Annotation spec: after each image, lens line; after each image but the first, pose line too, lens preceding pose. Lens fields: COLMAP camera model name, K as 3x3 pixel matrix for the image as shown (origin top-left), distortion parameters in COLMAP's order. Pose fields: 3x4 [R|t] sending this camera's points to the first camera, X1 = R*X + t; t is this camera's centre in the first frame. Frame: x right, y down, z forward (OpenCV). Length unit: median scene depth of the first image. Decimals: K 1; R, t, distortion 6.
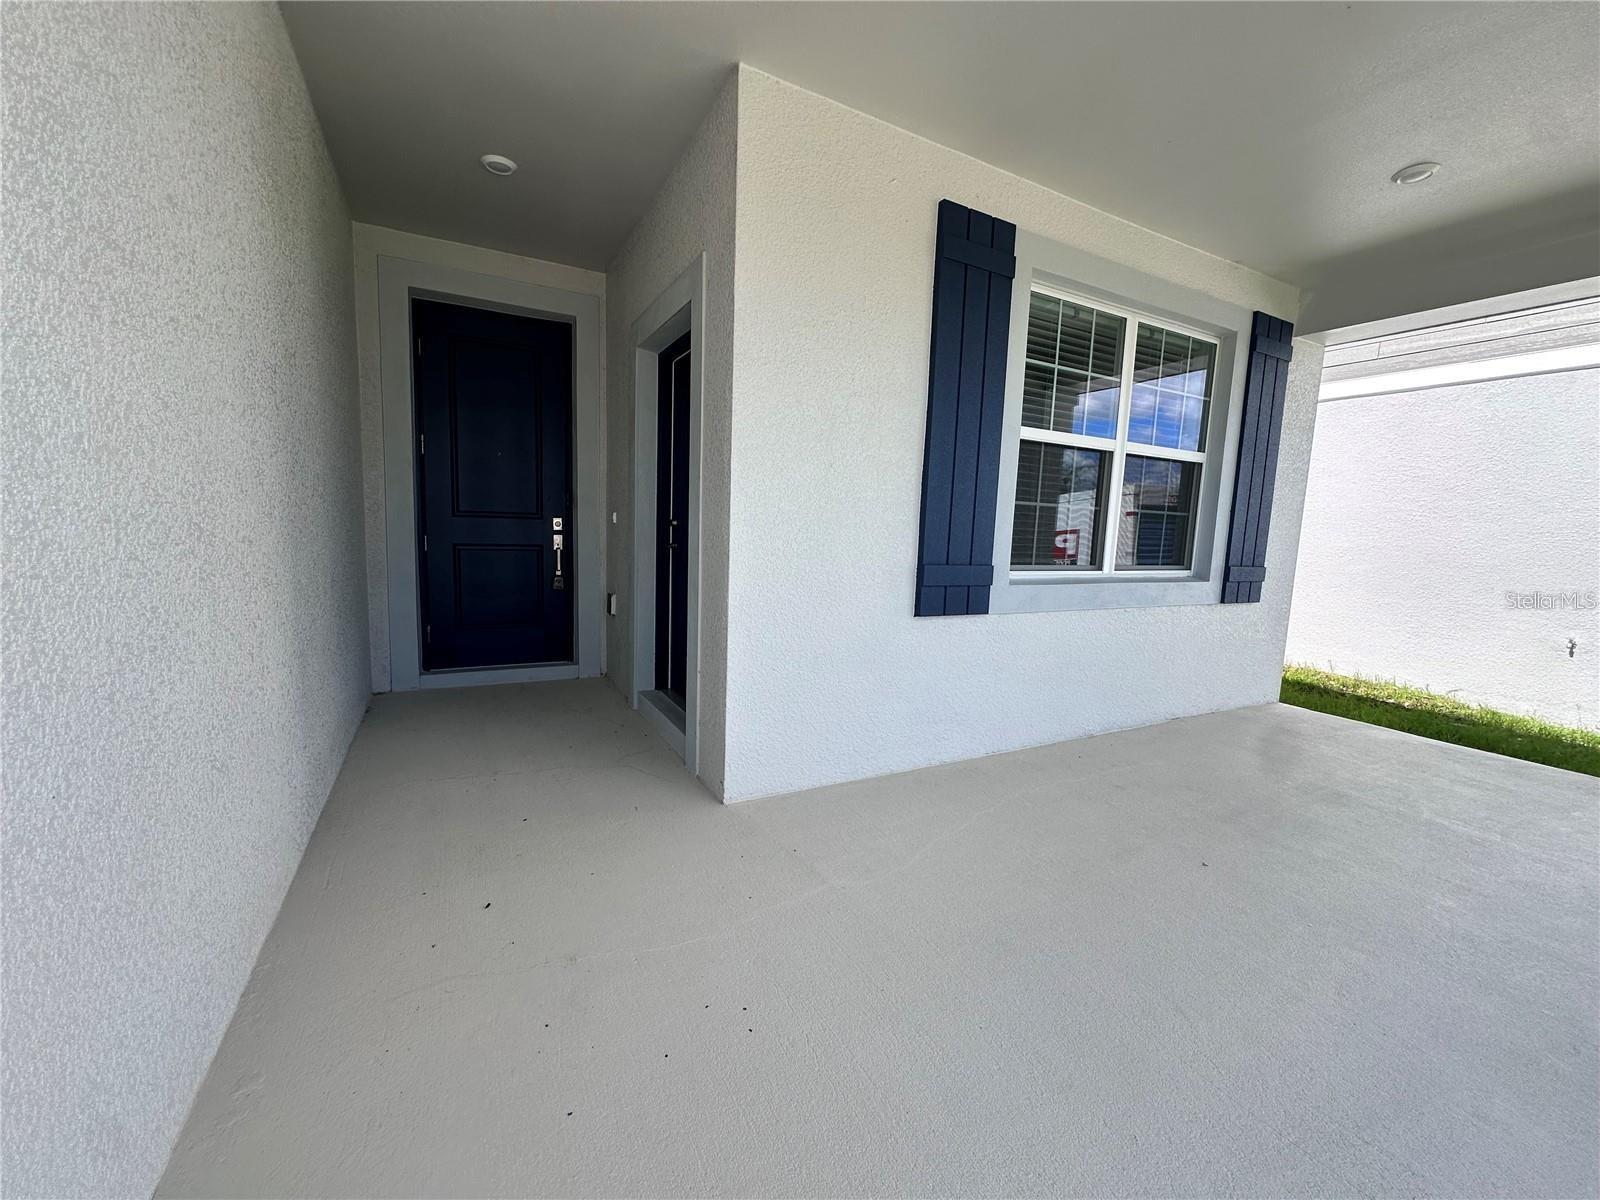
lens RADIAL K [[641.5, 0, 798.7], [0, 641.5, 604.2], [0, 0, 1]] dist [-0.000495, -0.000166]
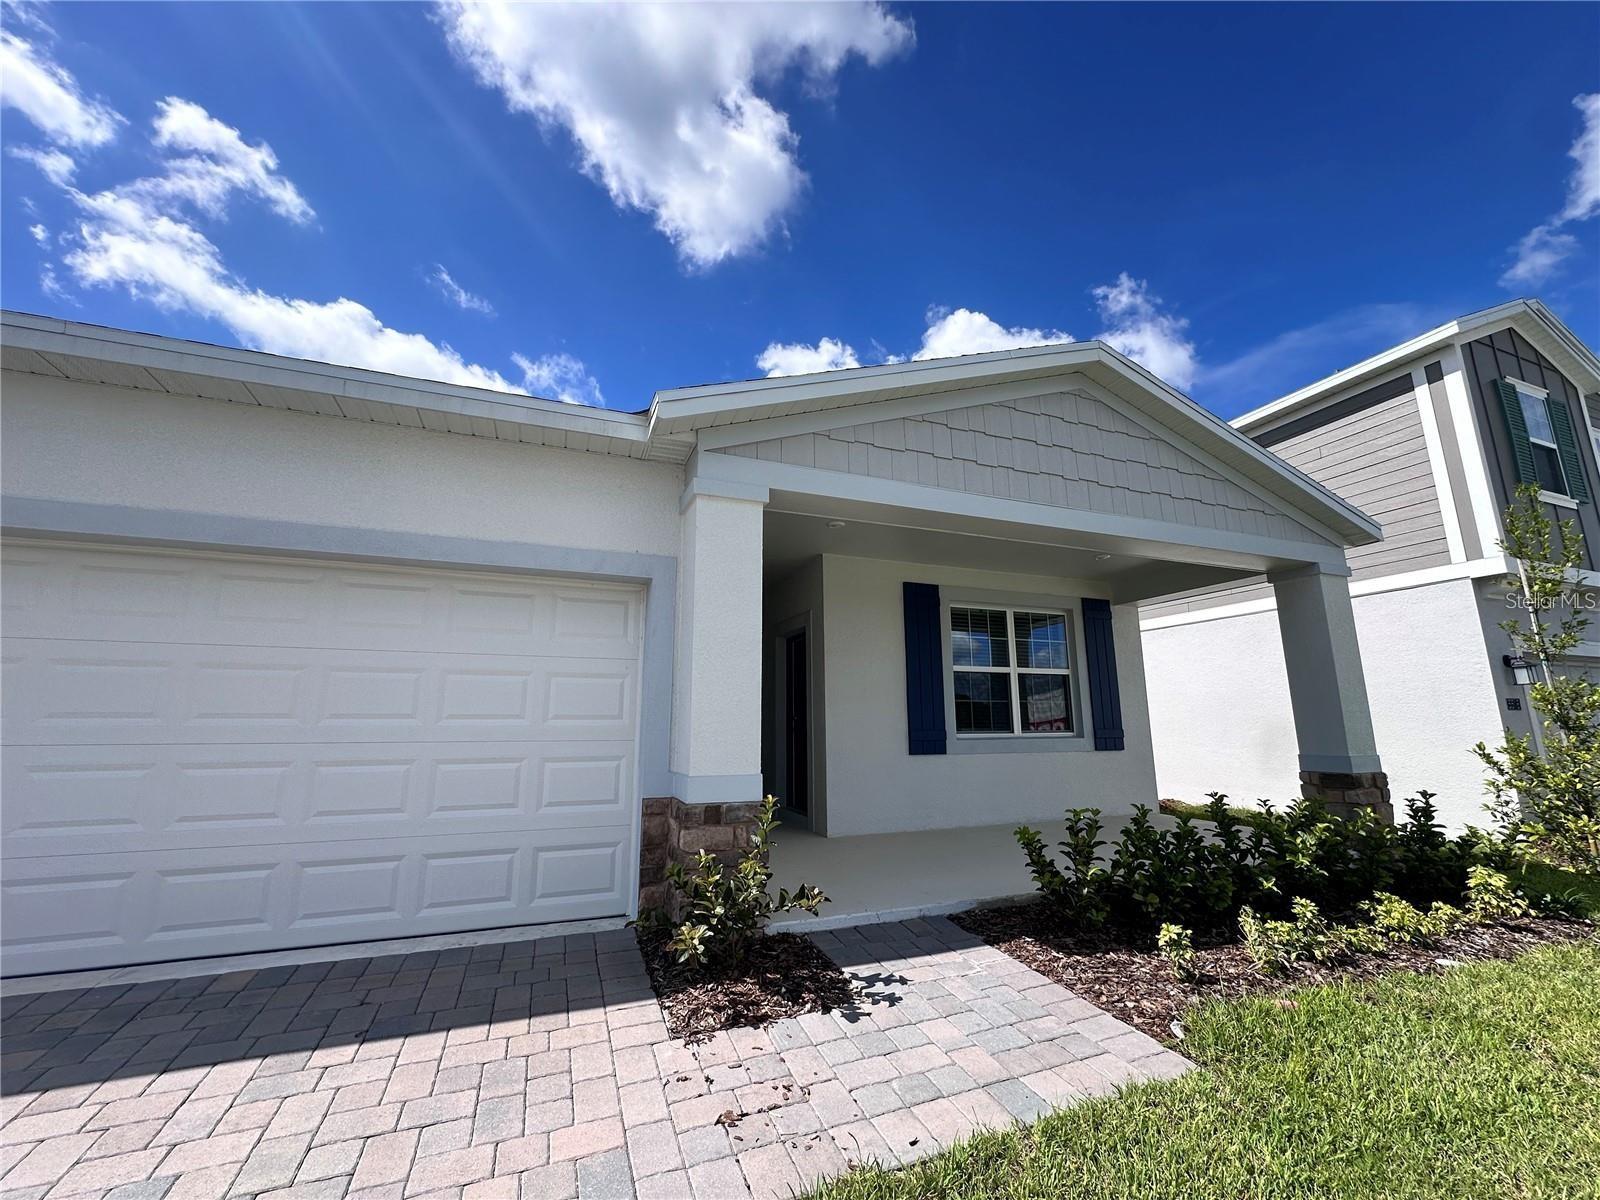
lens RADIAL K [[641.5, 0, 804.2], [0, 641.5, 600.4], [0, 0, 1]] dist [-0.000495, -0.000166]
pose [[0.992659, -0.061780, -0.103978, 0.080387], [0.026045, 0.948719, -0.315045, 0.185722], [0.118109, 0.310024, 0.943364, -1.184301]]
